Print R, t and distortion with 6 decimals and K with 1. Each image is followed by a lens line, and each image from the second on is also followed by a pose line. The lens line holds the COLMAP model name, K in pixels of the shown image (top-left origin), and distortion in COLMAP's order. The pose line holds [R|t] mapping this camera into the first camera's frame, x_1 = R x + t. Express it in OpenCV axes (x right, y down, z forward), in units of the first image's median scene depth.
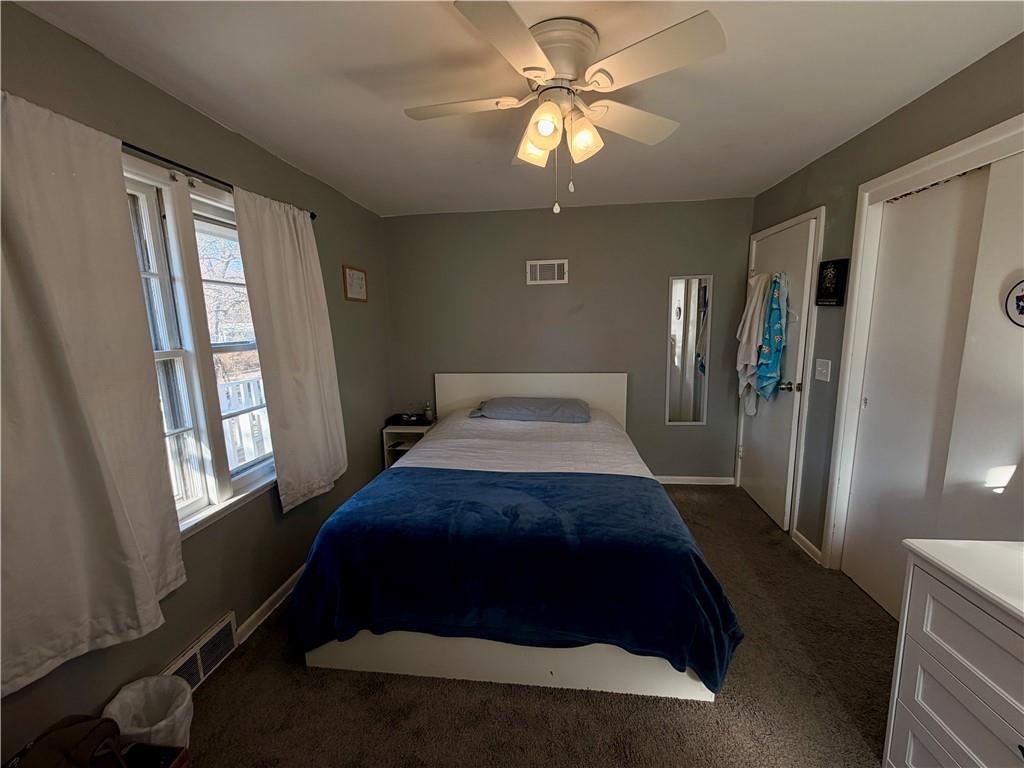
lens RADIAL K [[407.8, 0, 509.3], [0, 407.8, 384.3], [0, 0, 1]] dist [0.000434, 0.000063]
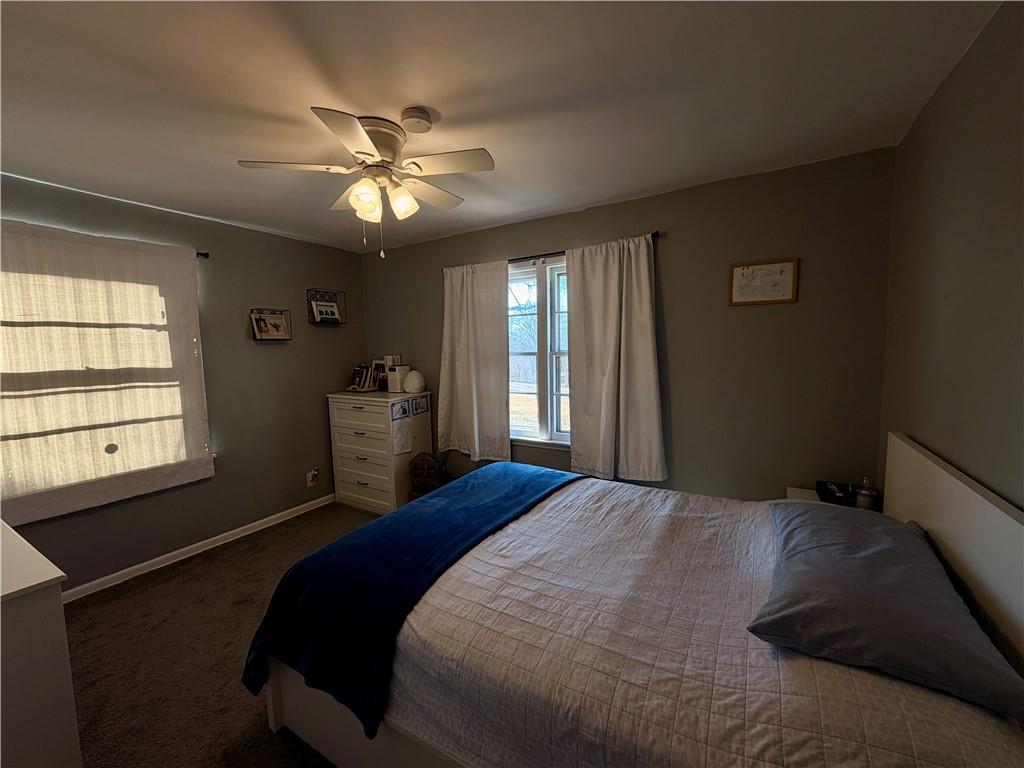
lens RADIAL K [[407.8, 0, 509.3], [0, 407.8, 384.3], [0, 0, 1]] dist [0.000434, 0.000063]
pose [[-0.412944, 0.116462, -0.903280, 0.895145], [-0.110414, 0.978073, 0.176583, -0.235118], [0.904039, 0.172653, -0.391030, 1.502368]]
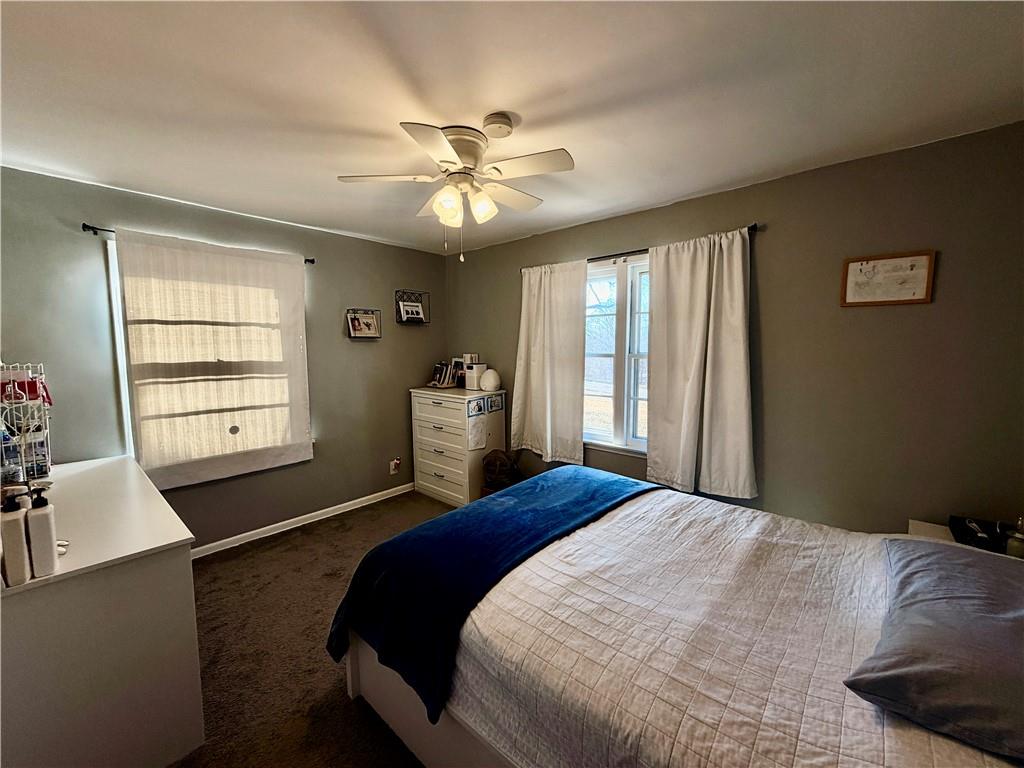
lens RADIAL K [[407.8, 0, 509.3], [0, 407.8, 384.3], [0, 0, 1]] dist [0.000434, 0.000063]
pose [[-0.579148, 0.103996, -0.808562, 0.883281], [-0.108437, 0.973189, 0.202840, -0.247460], [0.807978, 0.205153, -0.552343, 1.509222]]
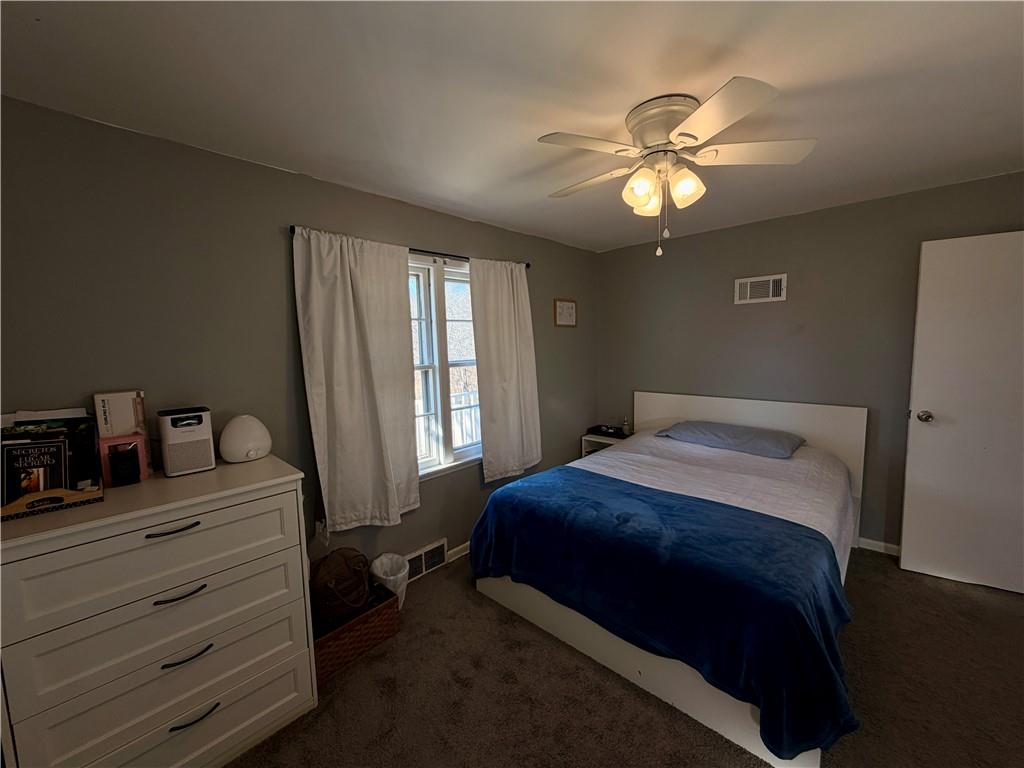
lens RADIAL K [[407.8, 0, 509.3], [0, 407.8, 384.3], [0, 0, 1]] dist [0.000434, 0.000063]
pose [[0.801808, 0.061314, -0.594428, 0.372689], [-0.082927, 0.996514, -0.009069, -0.015583], [0.591800, 0.056566, 0.804098, -0.106638]]
